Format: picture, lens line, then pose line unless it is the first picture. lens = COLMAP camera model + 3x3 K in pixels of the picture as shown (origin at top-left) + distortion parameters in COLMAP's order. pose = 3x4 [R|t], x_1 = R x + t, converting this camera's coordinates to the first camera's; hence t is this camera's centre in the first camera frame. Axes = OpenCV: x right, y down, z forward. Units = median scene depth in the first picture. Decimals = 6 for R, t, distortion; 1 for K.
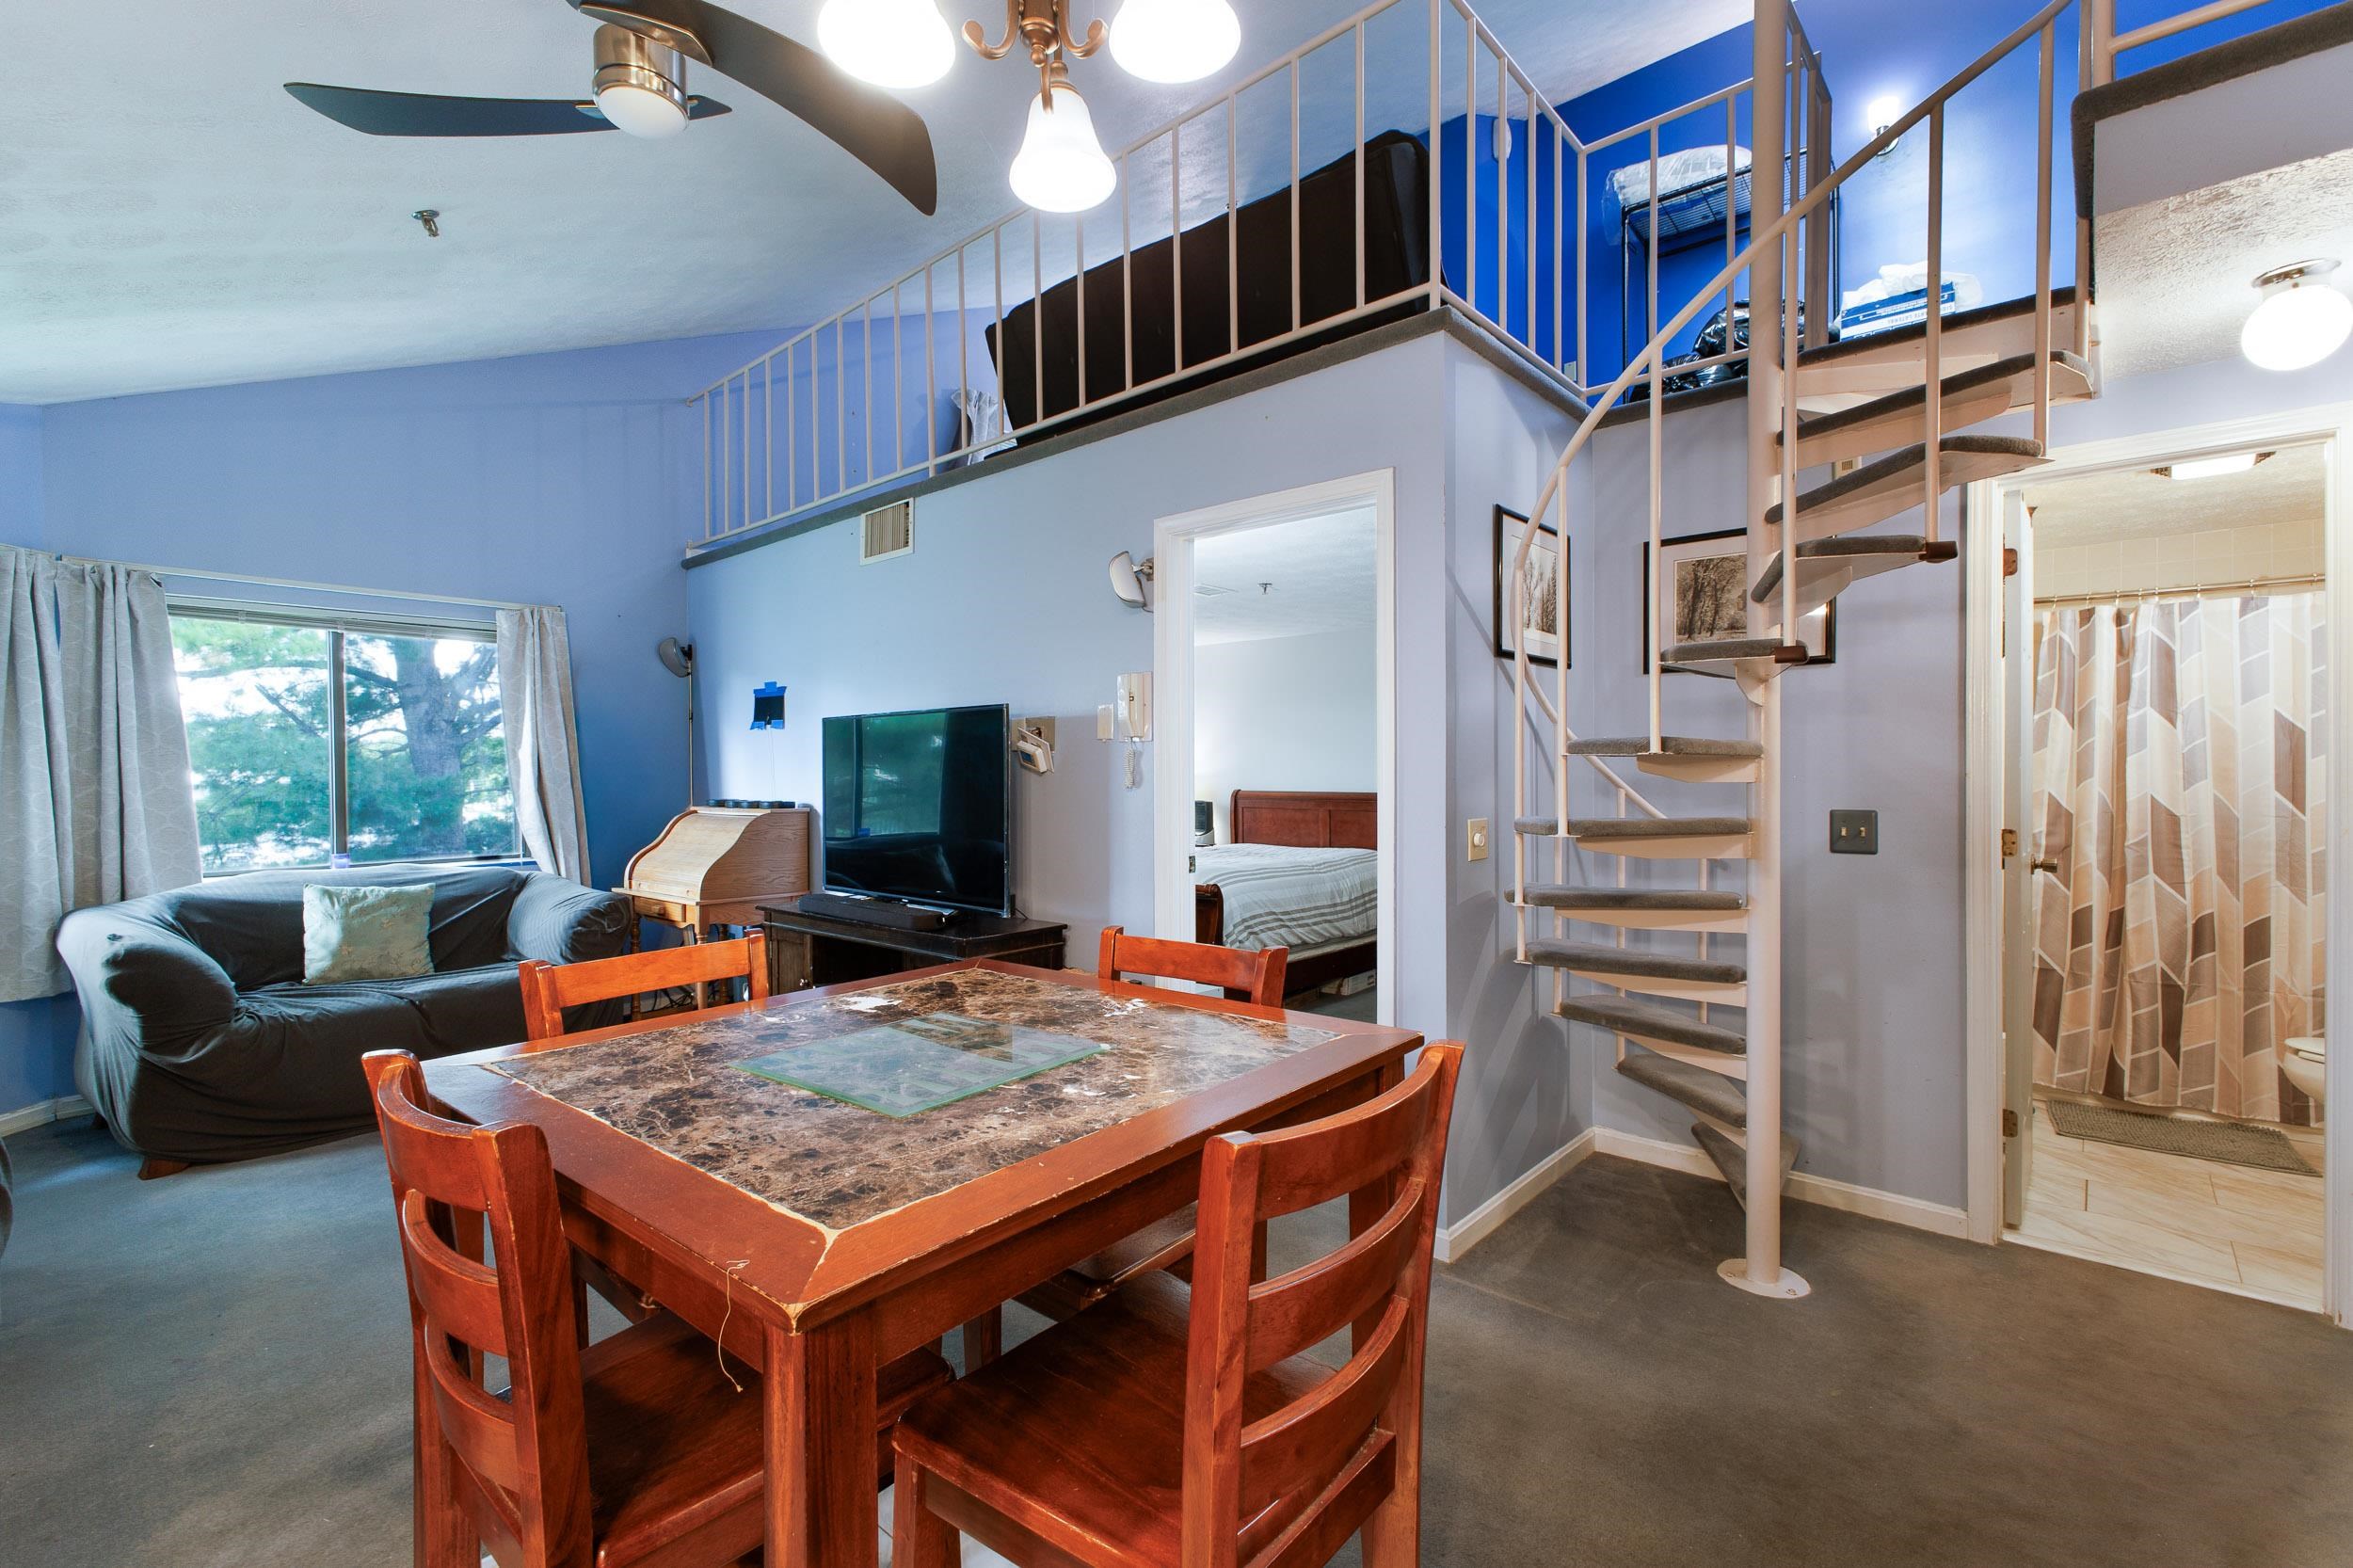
lens RADIAL K [[1023.7, 0, 1183.4], [0, 1023.7, 775.9], [0, 0, 1]] dist [0.016072, -0.006448]
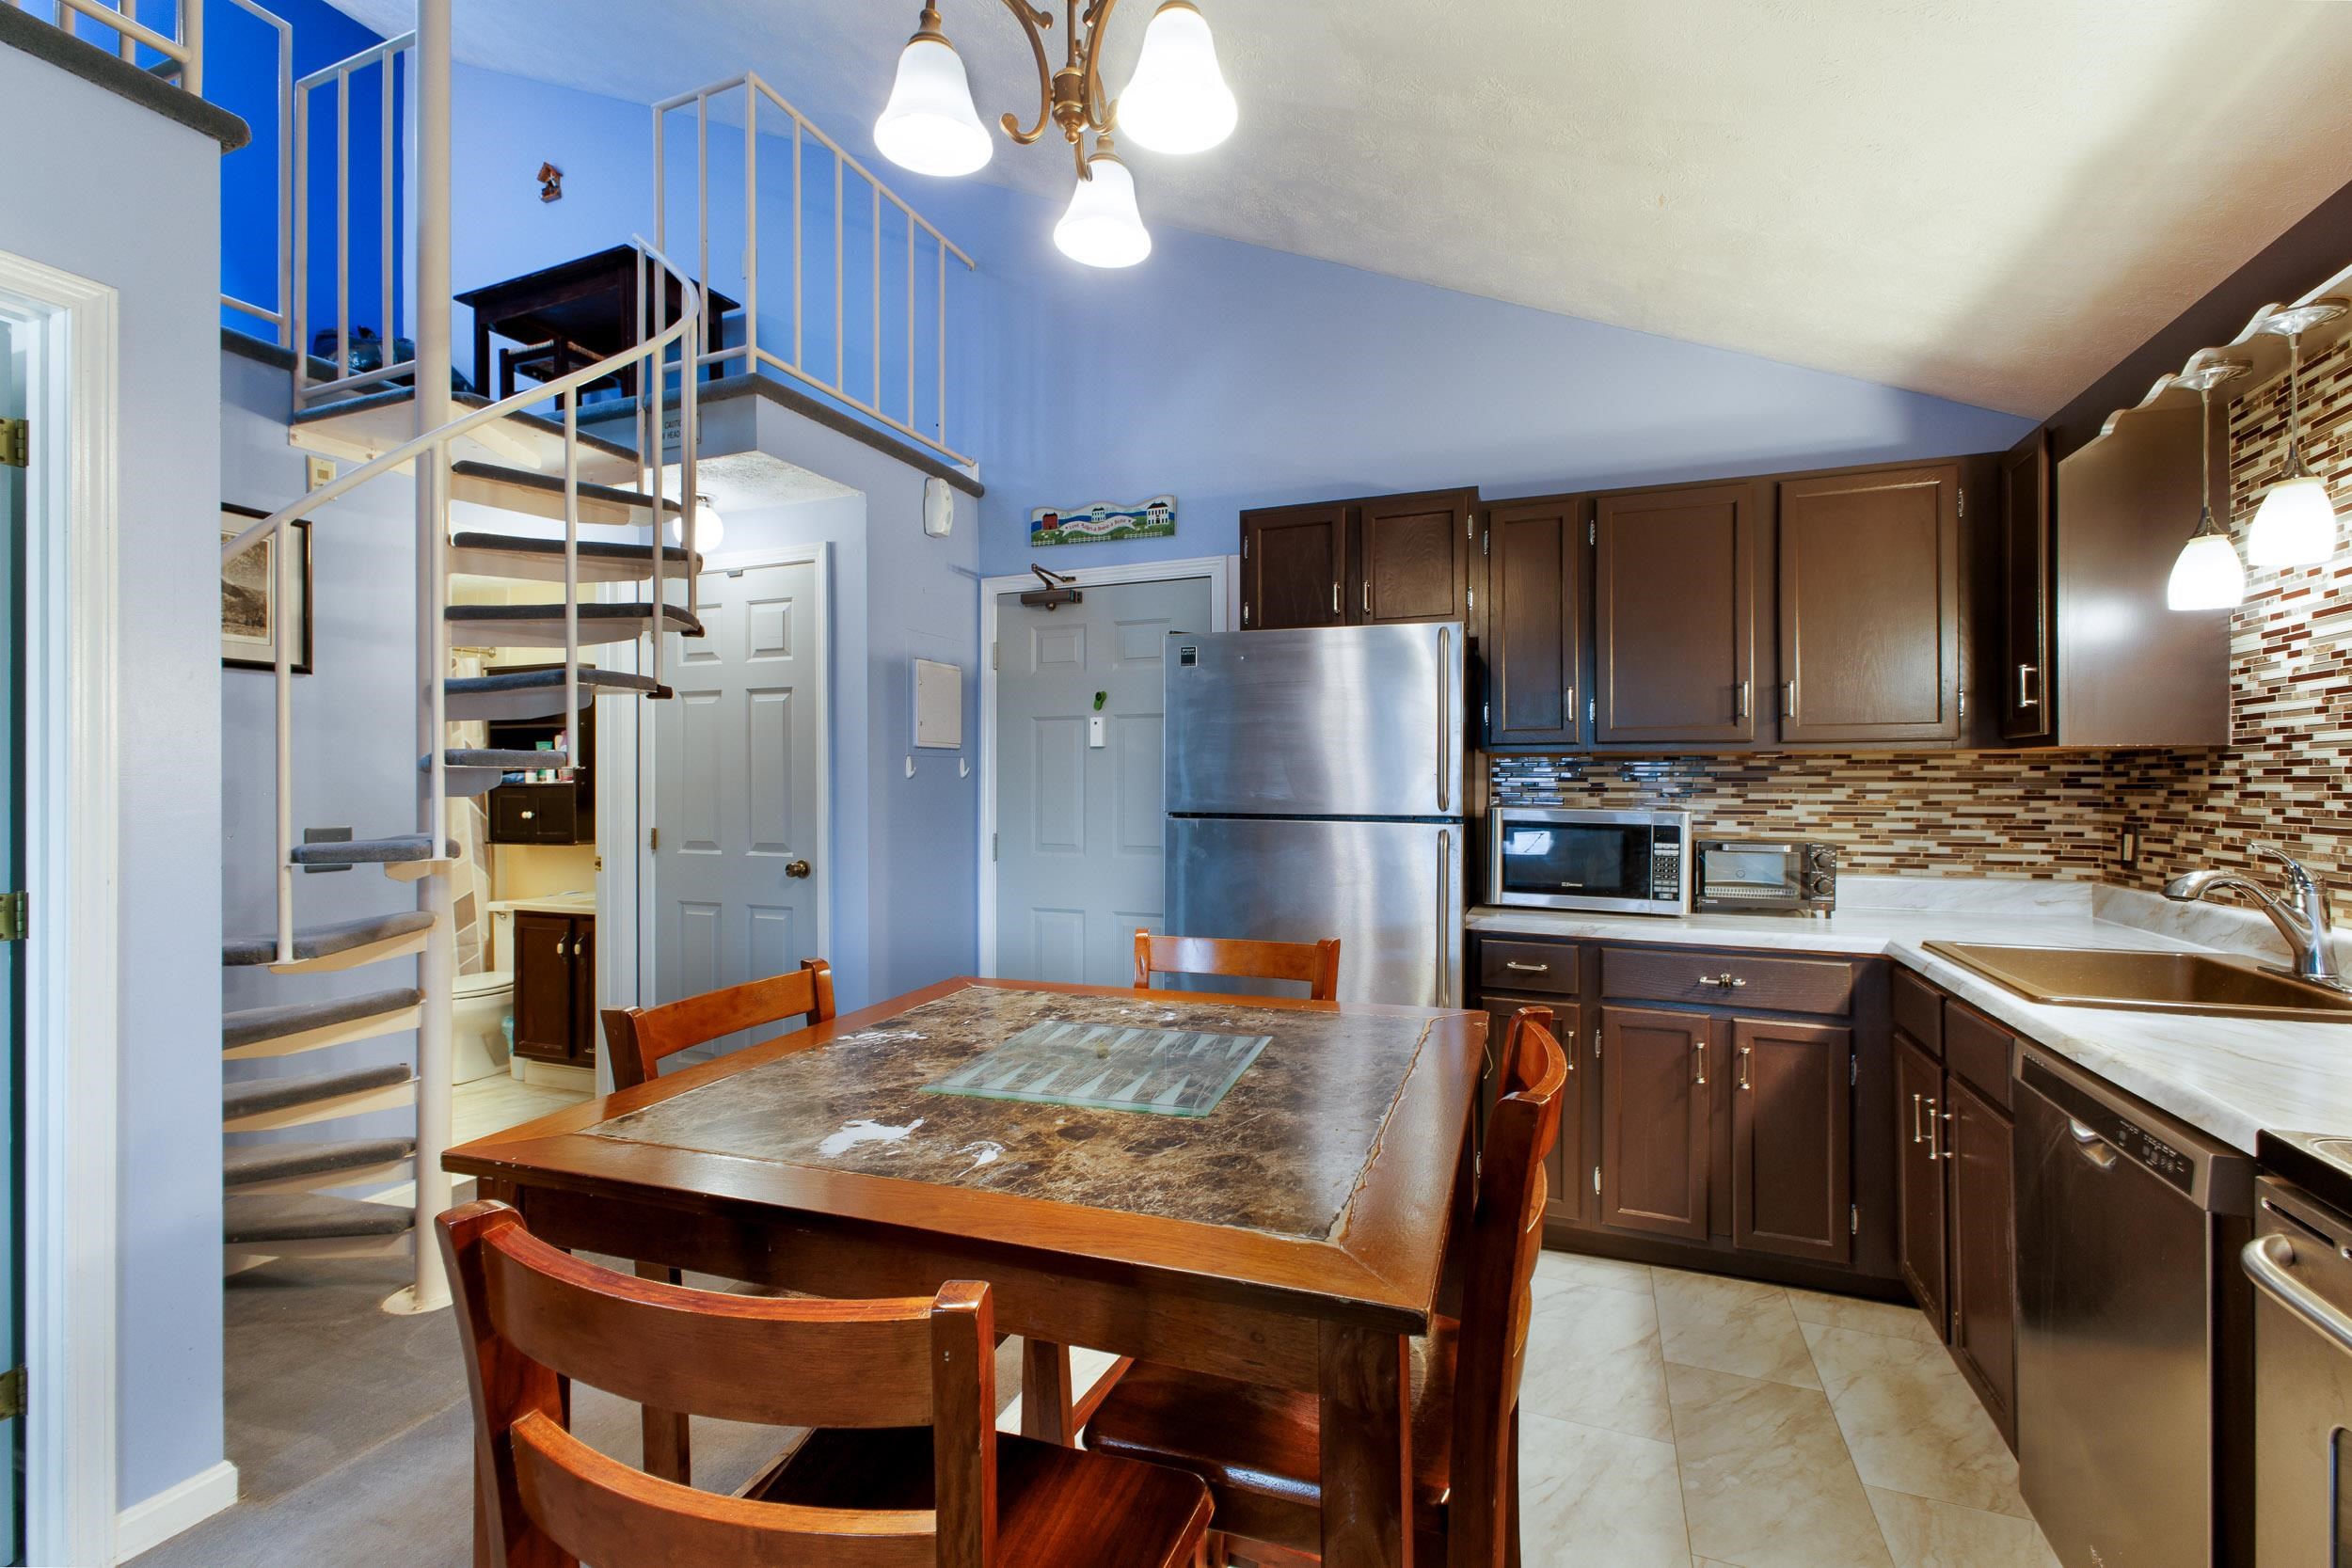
lens RADIAL K [[1021.3, 0, 1170.9], [0, 1021.3, 775.0], [0, 0, 1]] dist [0.004238, 0.000093]
pose [[-0.333547, 0.013250, 0.942641, -0.421990], [0.010640, 0.999890, -0.010289, 0.002080], [-0.942674, 0.006598, -0.333651, 0.445889]]
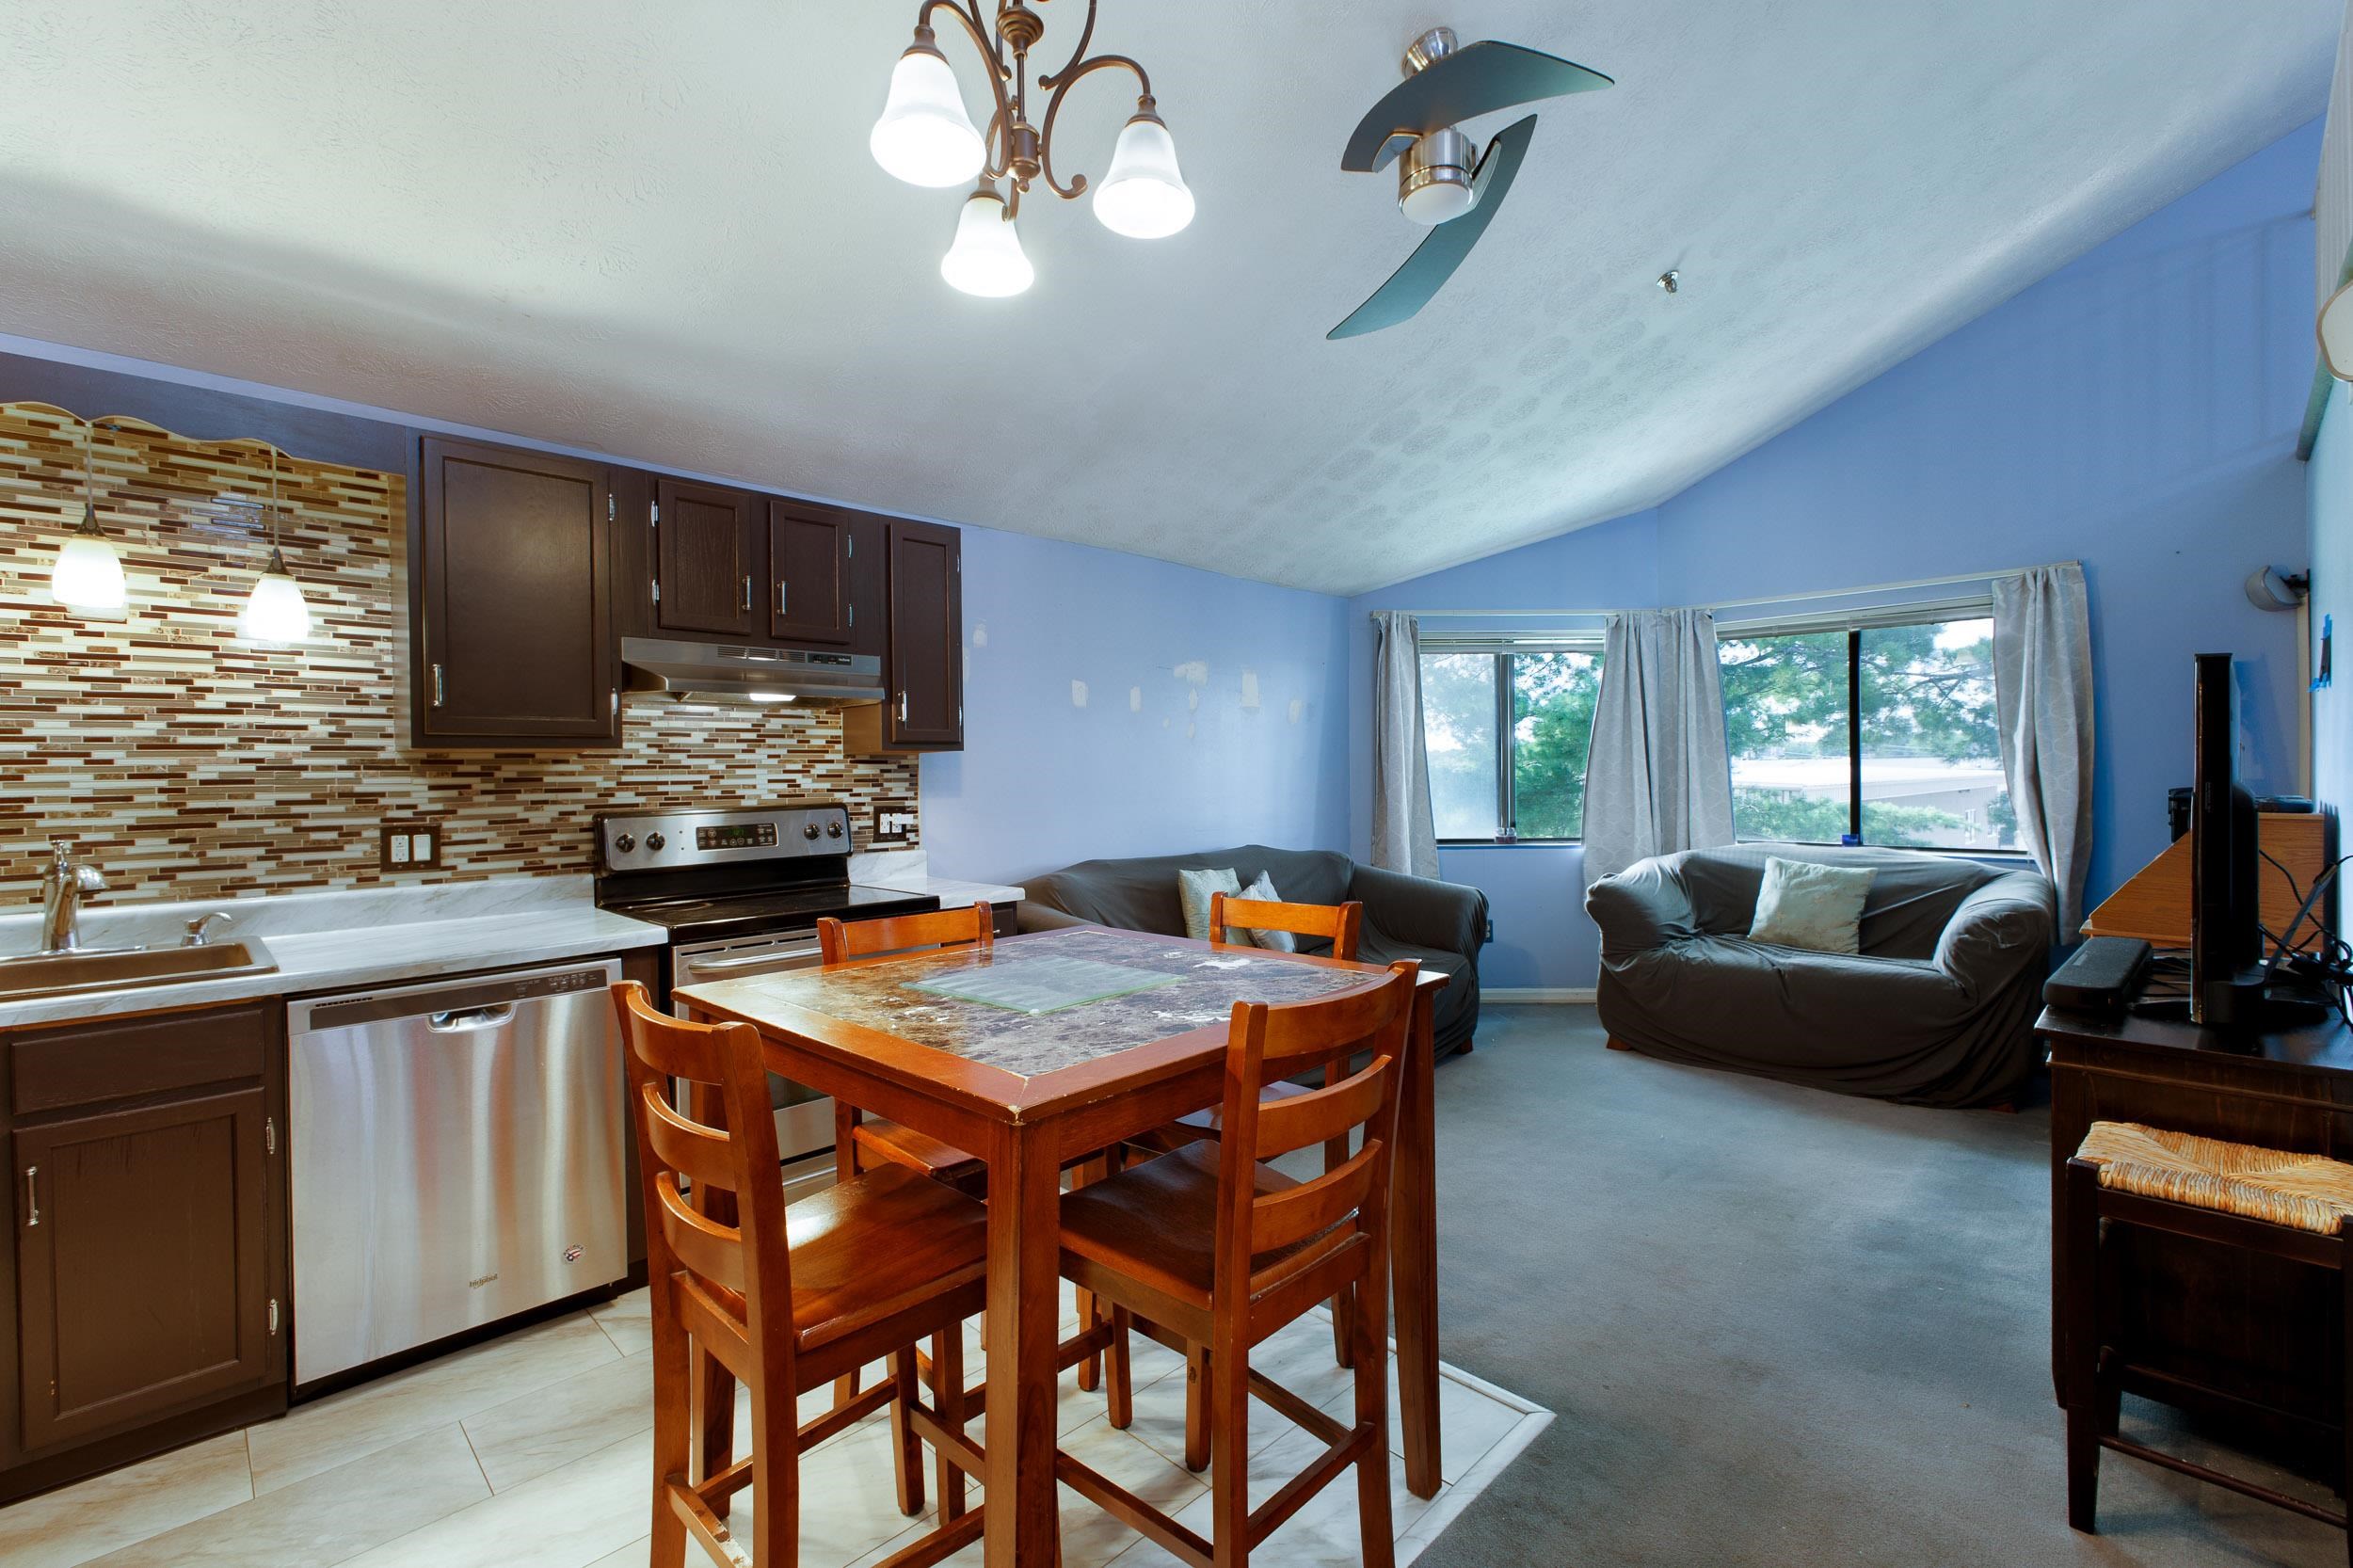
lens RADIAL K [[1018.8, 0, 1183.1], [0, 1018.8, 779.9], [0, 0, 1]] dist [0.007415, -0.000455]
pose [[-0.063181, 0.017794, -0.997843, 0.371171], [0.004870, 0.999835, 0.017521, -0.004833], [0.997990, -0.003752, -0.063257, 0.438939]]
